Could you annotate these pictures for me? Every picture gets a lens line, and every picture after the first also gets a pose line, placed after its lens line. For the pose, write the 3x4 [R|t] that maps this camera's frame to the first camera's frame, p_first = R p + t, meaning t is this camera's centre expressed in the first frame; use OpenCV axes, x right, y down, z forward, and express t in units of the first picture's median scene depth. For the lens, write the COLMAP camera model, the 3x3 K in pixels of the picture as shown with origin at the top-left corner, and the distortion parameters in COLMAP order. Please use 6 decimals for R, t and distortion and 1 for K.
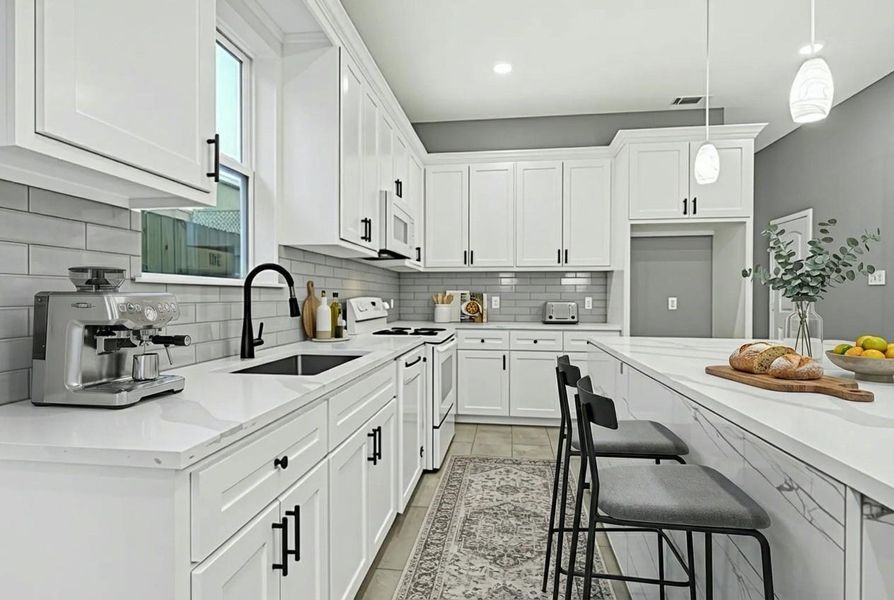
lens RADIAL K [[464.0, 0, 447.0], [0, 464.0, 300.0], [0, 0, 1]] dist [0.016610, -0.000001]
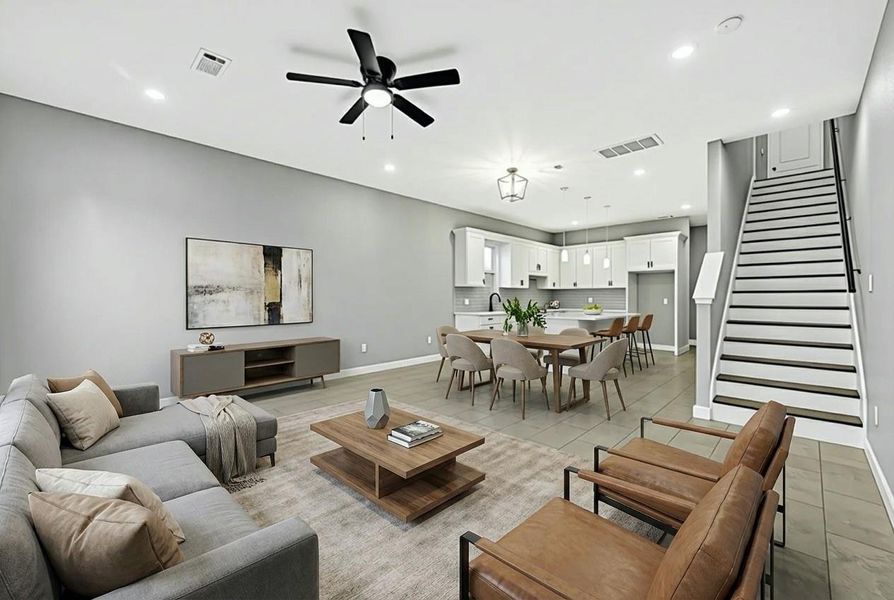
lens RADIAL K [[370.7, 0, 447.0], [0, 370.7, 300.0], [0, 0, 1]] dist [0.000293, -0.000223]
pose [[0.806130, -0.000800, -0.591738, 1.398179], [0.001850, 0.999998, 0.001168, -0.011474], [0.591735, -0.002037, 0.806130, -2.251375]]
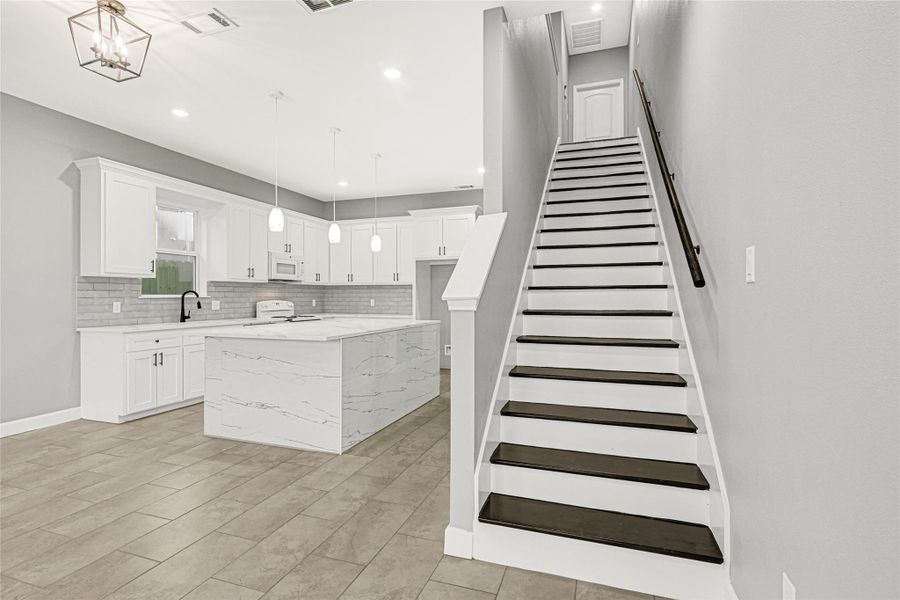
lens RADIAL K [[436.4, 0, 444.4], [0, 436.4, 297.2], [0, 0, 1]] dist [-0.000049, 0.000414]
pose [[0.977639, -0.003858, -0.210255, 1.496865], [0.002862, 0.999983, -0.005044, -0.013737], [0.210271, 0.004329, 0.977633, -1.149520]]
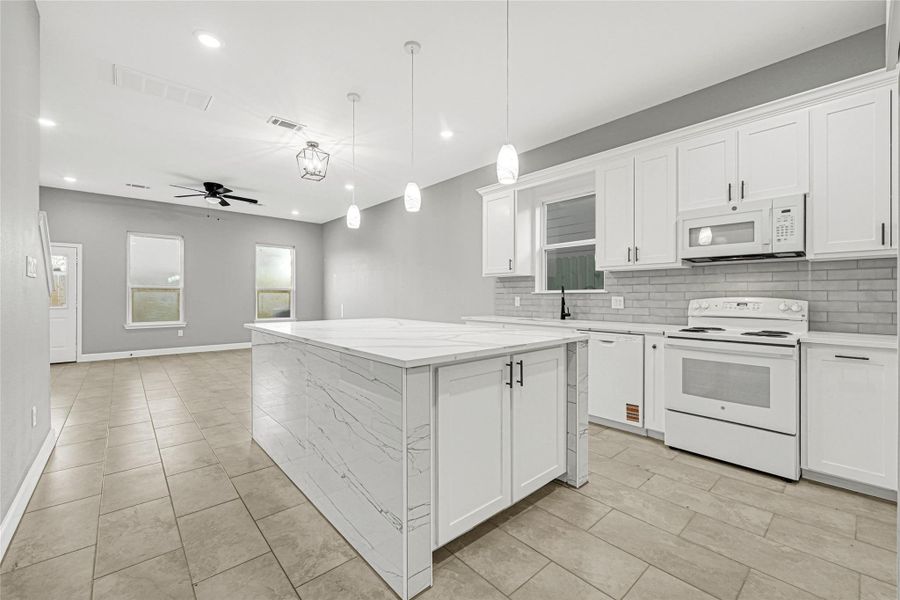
lens RADIAL K [[374.2, 0, 448.1], [0, 374.2, 298.0], [0, 0, 1]] dist [-0.001767, -0.000335]
pose [[-0.651415, 0.003230, -0.758715, 1.404064], [-0.004265, 0.999960, 0.007920, -0.014798], [0.758710, 0.008395, -0.651375, 1.597327]]
